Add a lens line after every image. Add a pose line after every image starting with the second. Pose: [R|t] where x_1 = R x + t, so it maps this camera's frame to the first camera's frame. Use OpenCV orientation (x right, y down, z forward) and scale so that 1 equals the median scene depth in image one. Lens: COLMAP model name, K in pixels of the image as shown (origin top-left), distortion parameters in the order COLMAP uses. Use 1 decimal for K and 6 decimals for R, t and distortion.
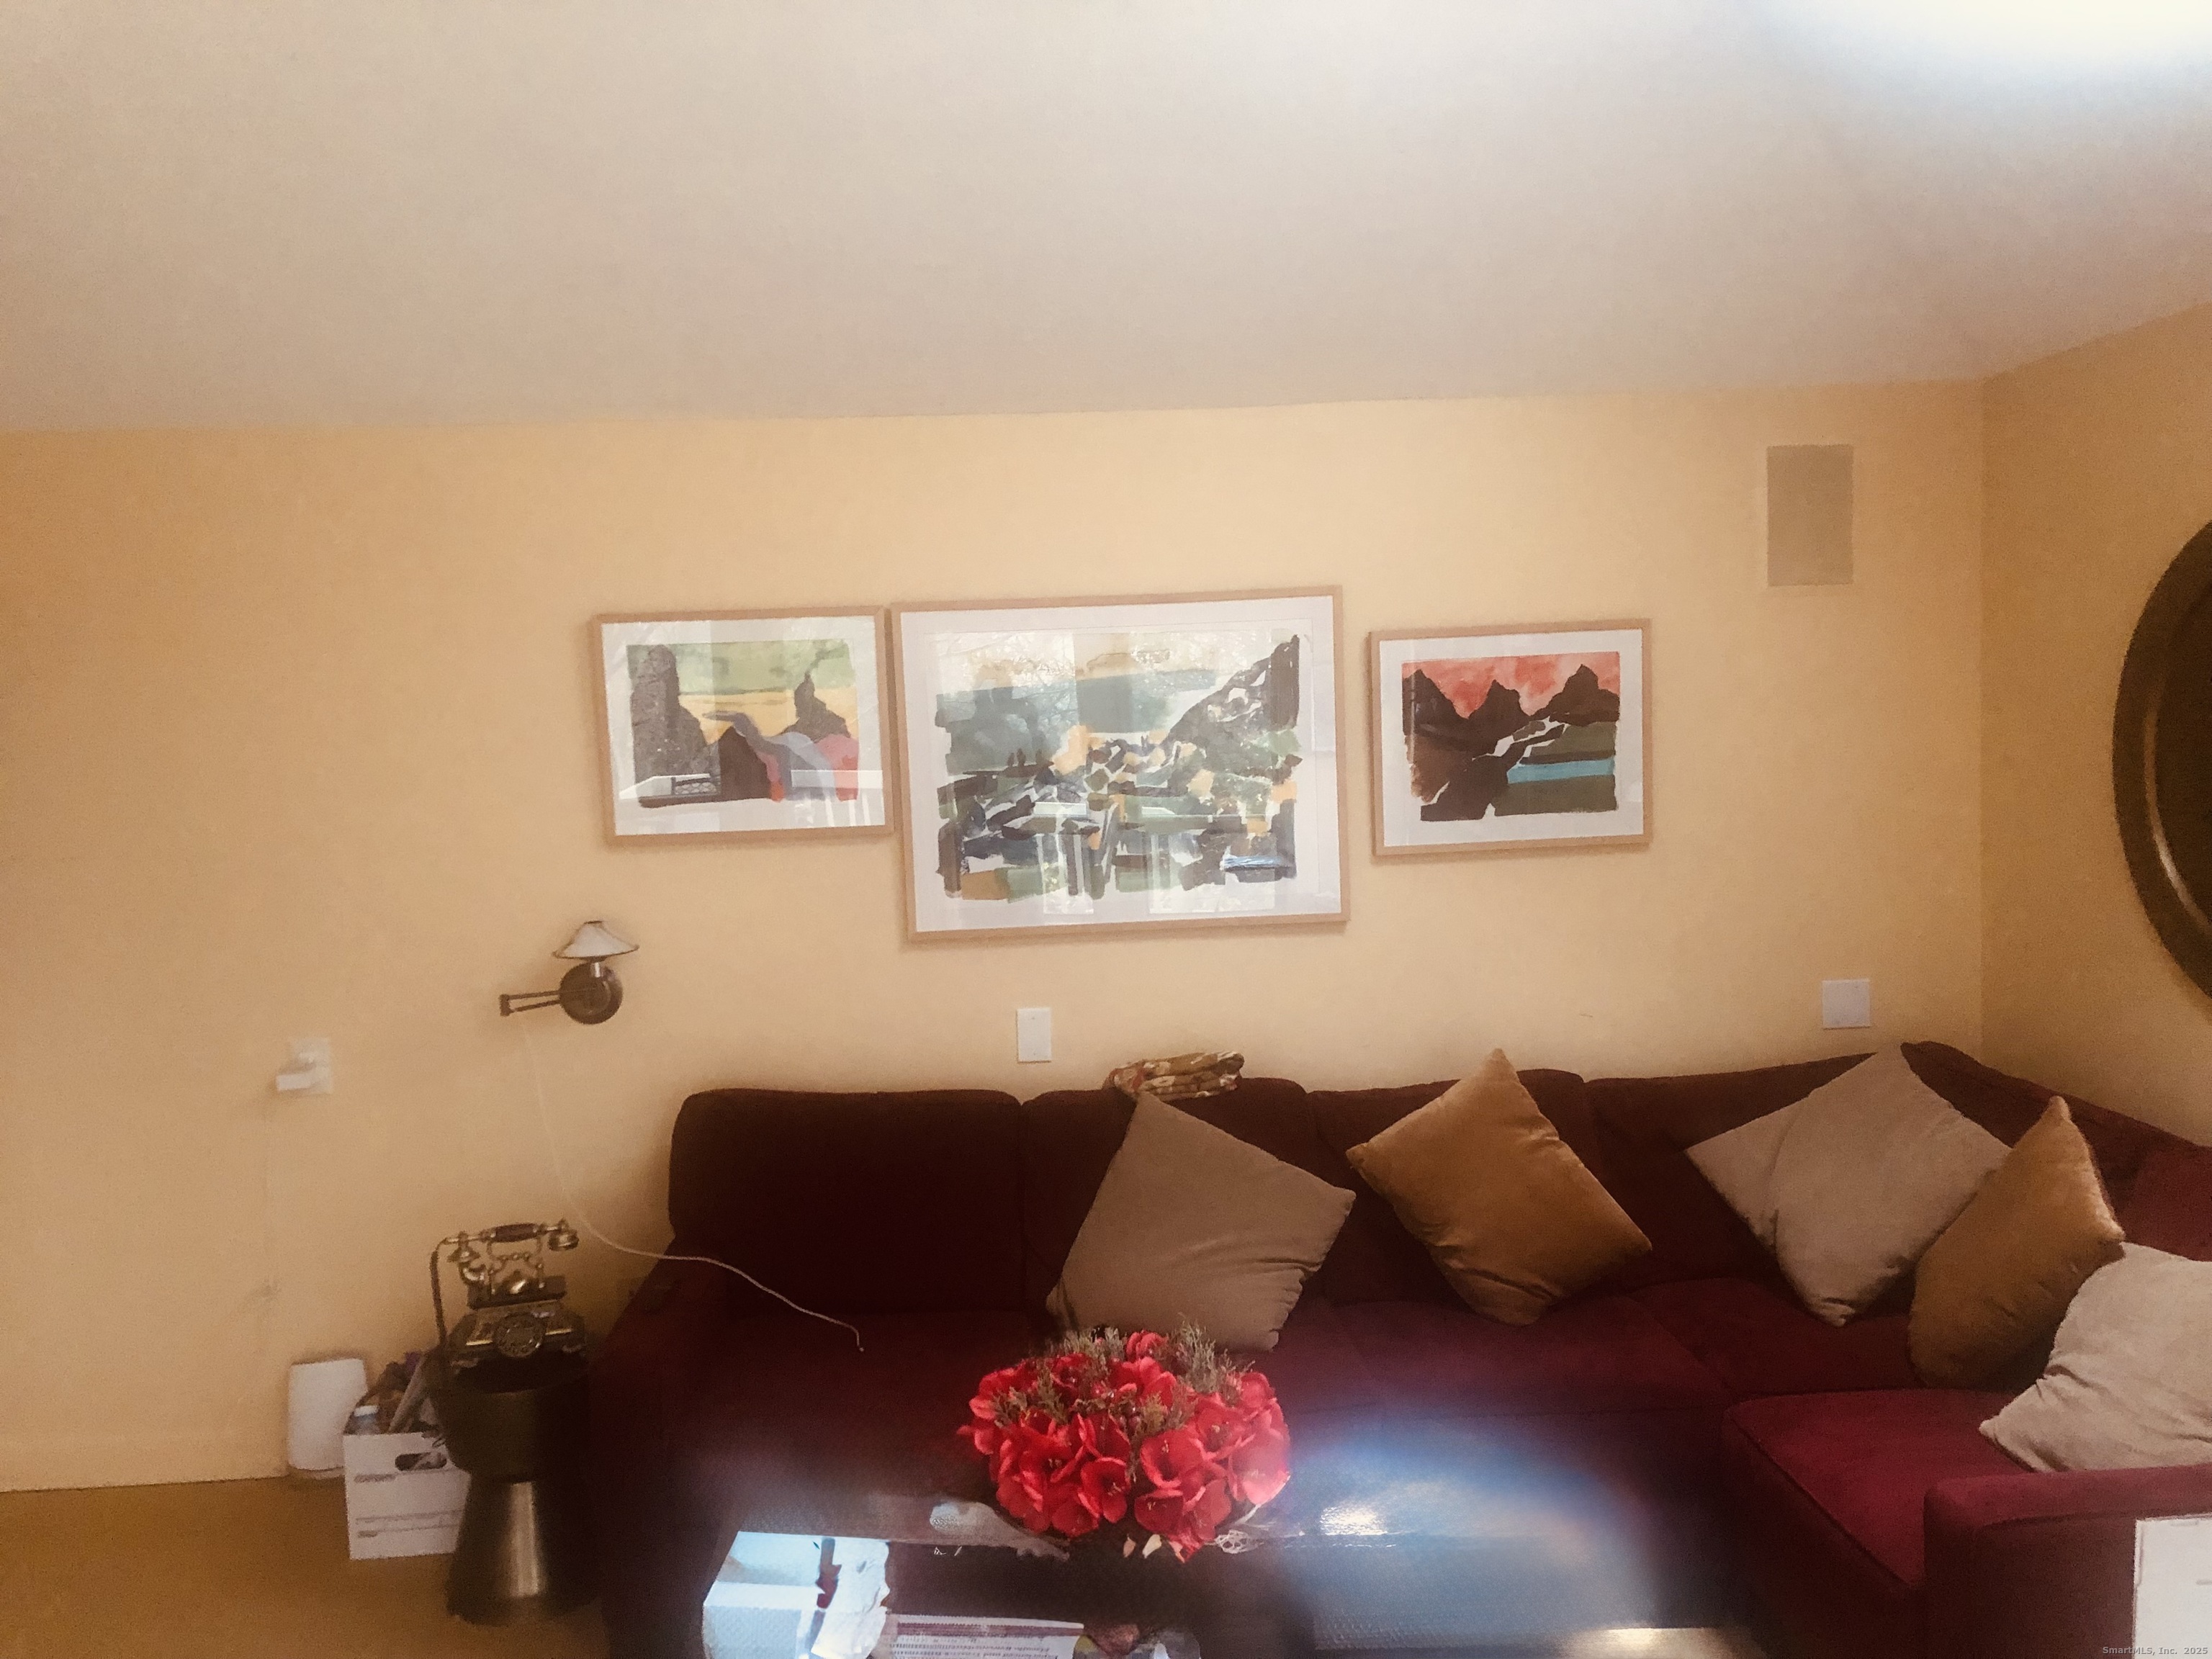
lens RADIAL K [[1802.7, 0, 1106.0], [0, 1802.7, 829.5], [0, 0, 1]] dist [0.044259, -0.045852]
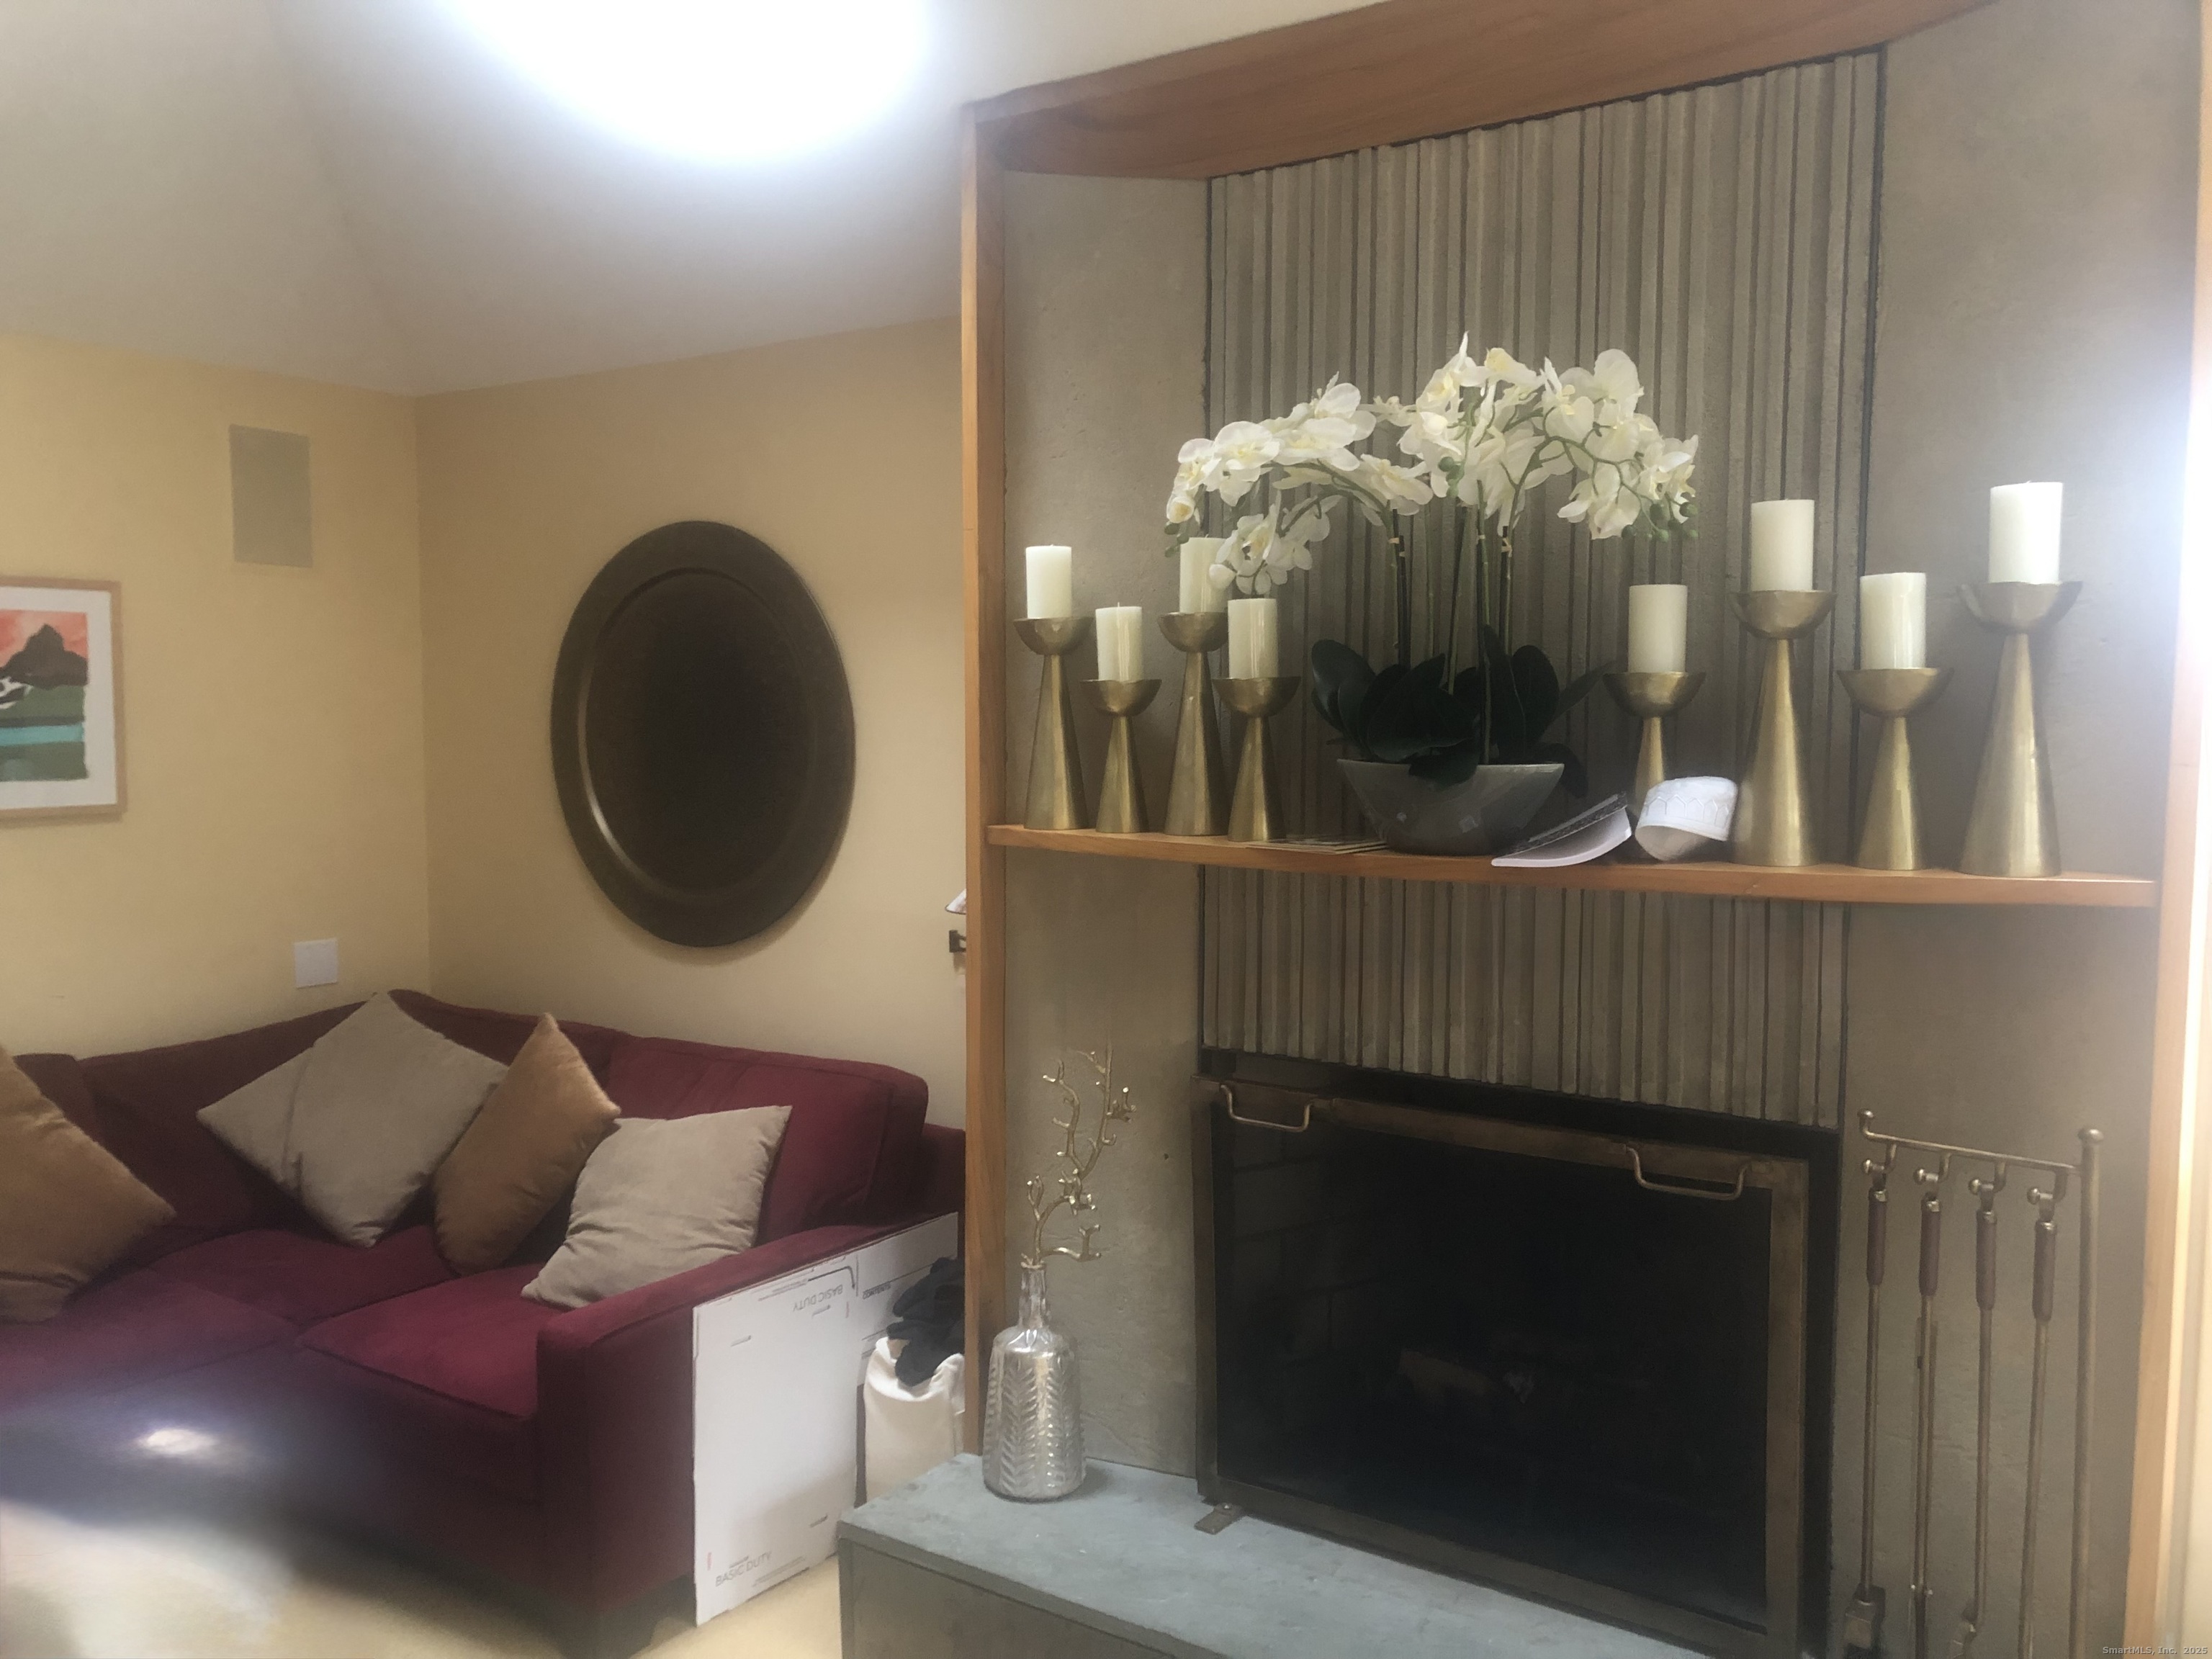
lens RADIAL K [[1802.7, 0, 1106.0], [0, 1802.7, 829.5], [0, 0, 1]] dist [0.044259, -0.045852]
pose [[0.610141, -0.016895, 0.792113, -0.176972], [0.021143, 0.999764, 0.005038, 0.026646], [-0.792011, 0.013674, 0.610354, -0.014304]]
